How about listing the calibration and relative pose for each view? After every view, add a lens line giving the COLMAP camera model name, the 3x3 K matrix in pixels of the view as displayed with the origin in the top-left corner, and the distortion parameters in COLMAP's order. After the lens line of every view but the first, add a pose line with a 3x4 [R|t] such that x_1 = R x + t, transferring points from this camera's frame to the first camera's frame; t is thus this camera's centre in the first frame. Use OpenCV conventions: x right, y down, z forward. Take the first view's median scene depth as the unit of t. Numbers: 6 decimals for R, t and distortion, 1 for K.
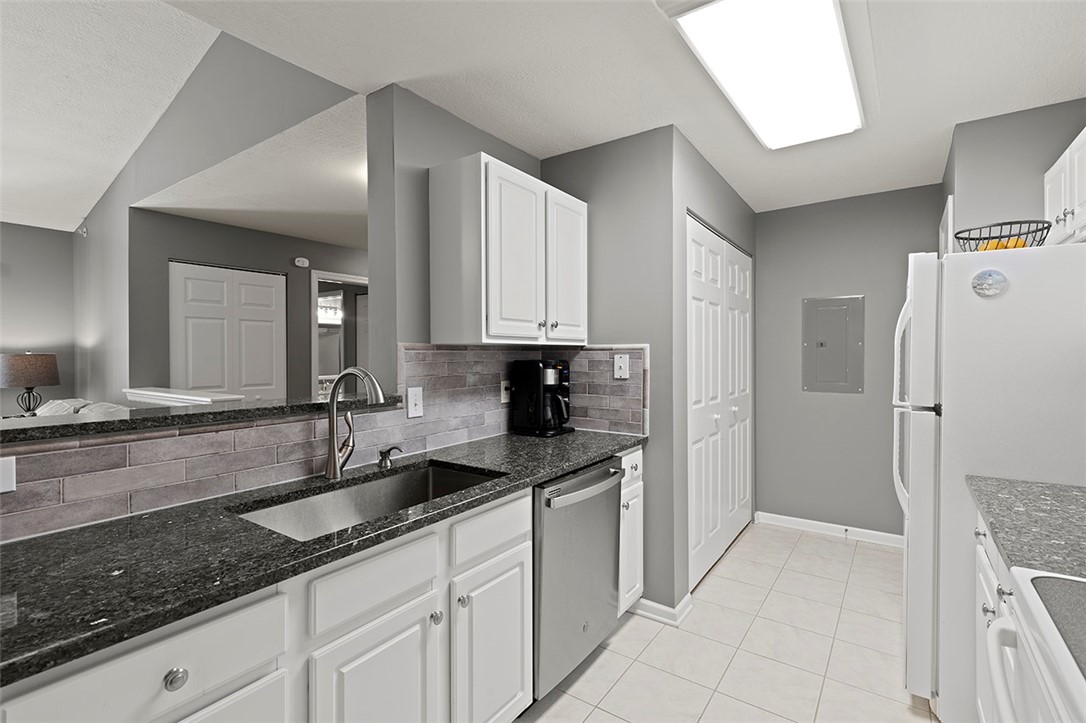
lens RADIAL K [[489.0, 0, 545.0], [0, 489.0, 359.7], [0, 0, 1]] dist [0.005829, 0.000140]
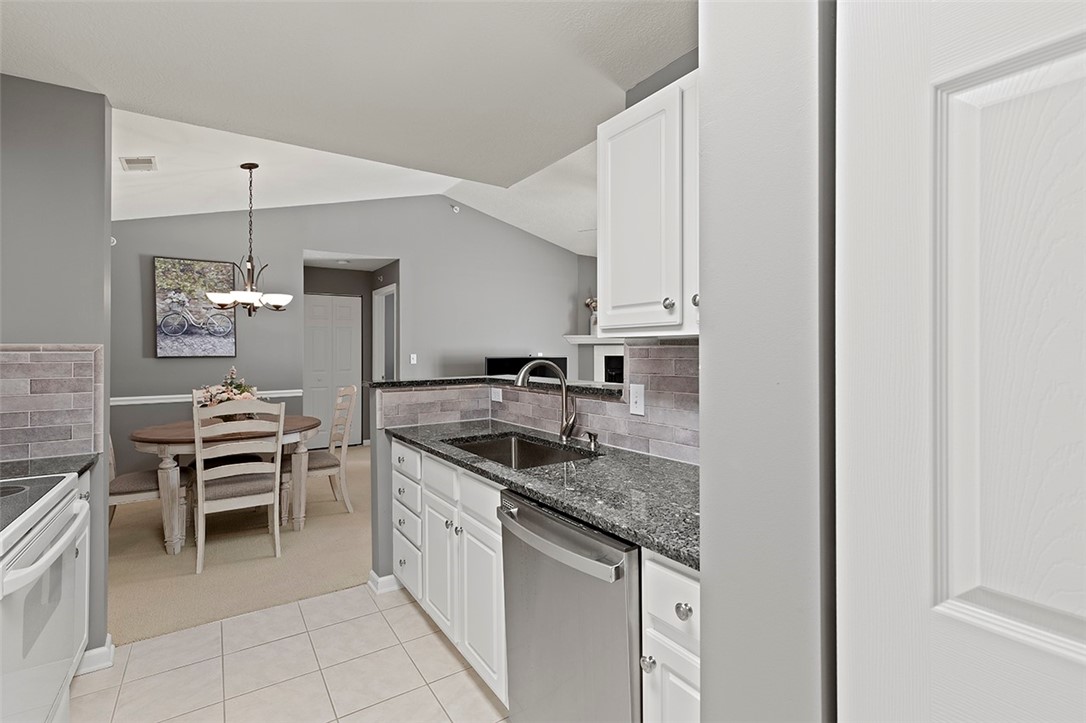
lens RADIAL K [[489.0, 0, 543.4], [0, 489.0, 352.8], [0, 0, 1]] dist [0.005829, 0.000140]
pose [[-0.337976, 0.011361, -0.941086, 0.712953], [-0.005136, 0.999890, 0.013915, -0.018547], [0.941141, 0.009537, -0.337880, 1.151888]]
